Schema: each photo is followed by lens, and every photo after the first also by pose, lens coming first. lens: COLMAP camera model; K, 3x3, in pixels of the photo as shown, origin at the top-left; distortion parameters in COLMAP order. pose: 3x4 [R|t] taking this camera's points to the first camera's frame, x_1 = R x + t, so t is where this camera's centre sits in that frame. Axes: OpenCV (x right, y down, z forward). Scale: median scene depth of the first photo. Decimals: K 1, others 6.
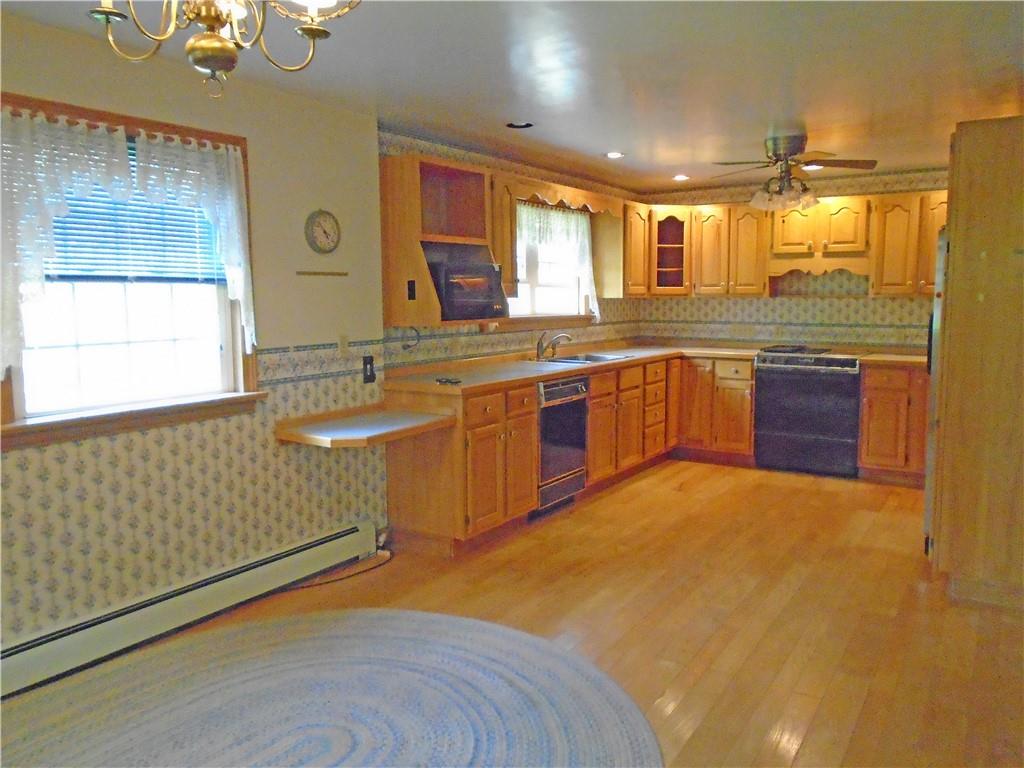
lens RADIAL K [[797.3, 0, 513.2], [0, 797.3, 386.1], [0, 0, 1]] dist [-0.012672, 0.020271]
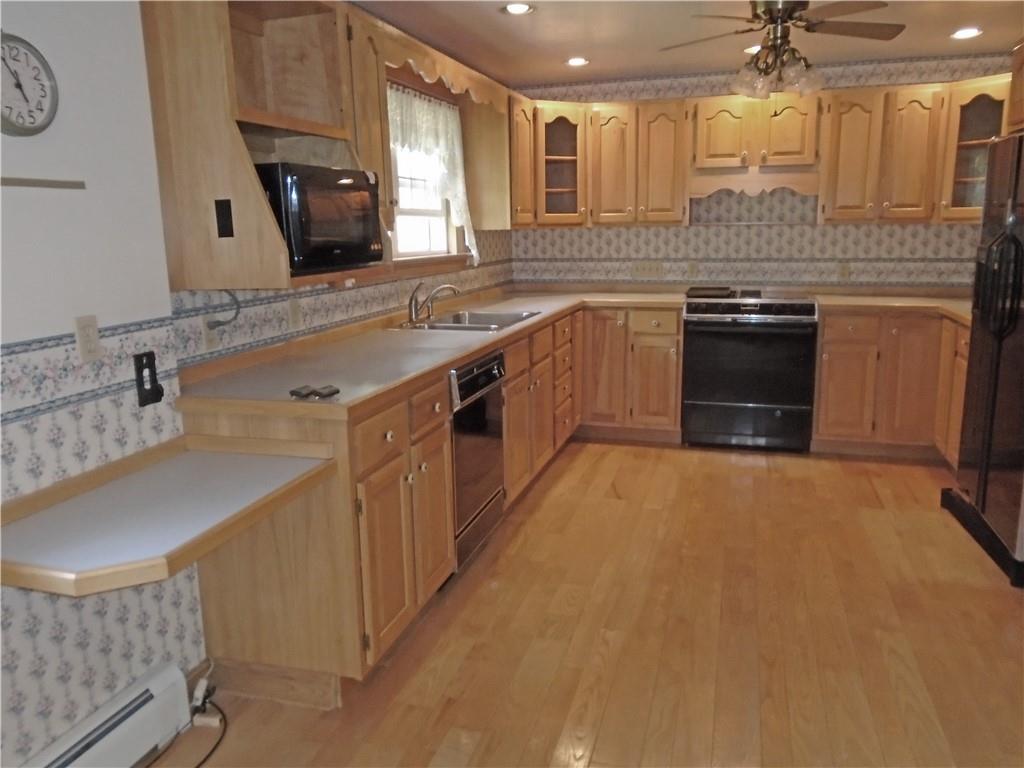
lens RADIAL K [[797.3, 0, 513.1], [0, 797.3, 380.1], [0, 0, 1]] dist [-0.012672, 0.020271]
pose [[0.959938, -0.065803, 0.272377, -0.069118], [0.045341, 0.995702, 0.080752, -0.035871], [-0.276520, -0.065167, 0.958796, 0.325103]]
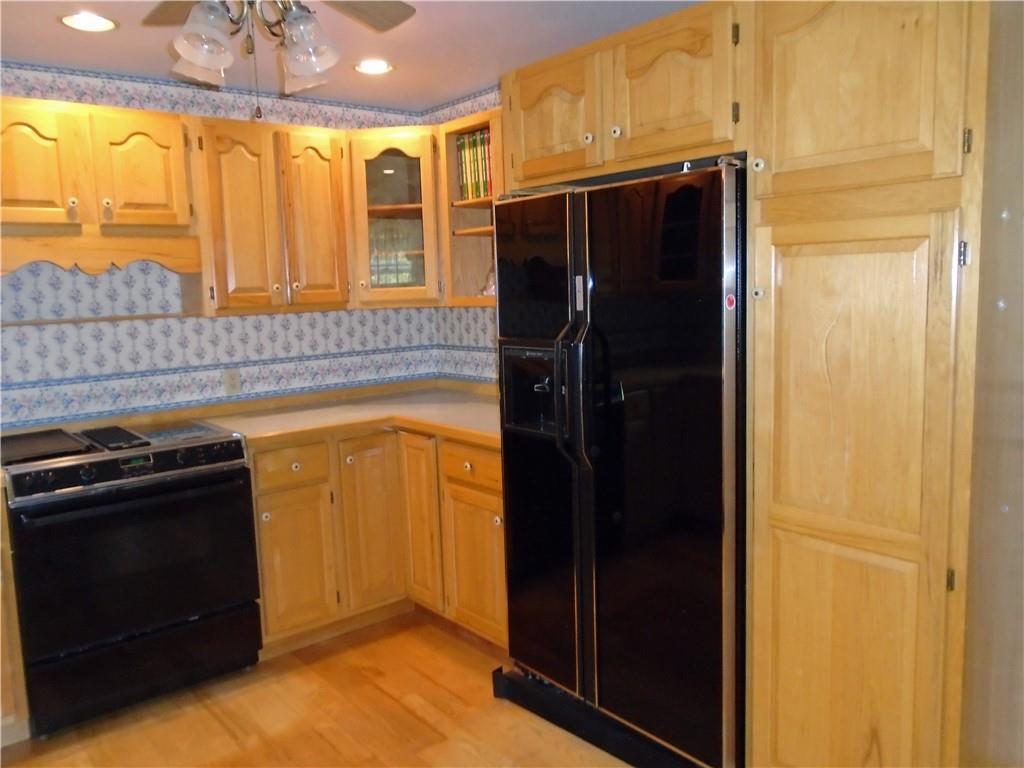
lens RADIAL K [[797.3, 0, 507.0], [0, 797.3, 373.5], [0, 0, 1]] dist [-0.012672, 0.020271]
pose [[0.324737, -0.118816, 0.938311, 0.024163], [0.146355, 0.986441, 0.074258, -0.086879], [-0.934412, 0.113212, 0.337724, 0.664715]]
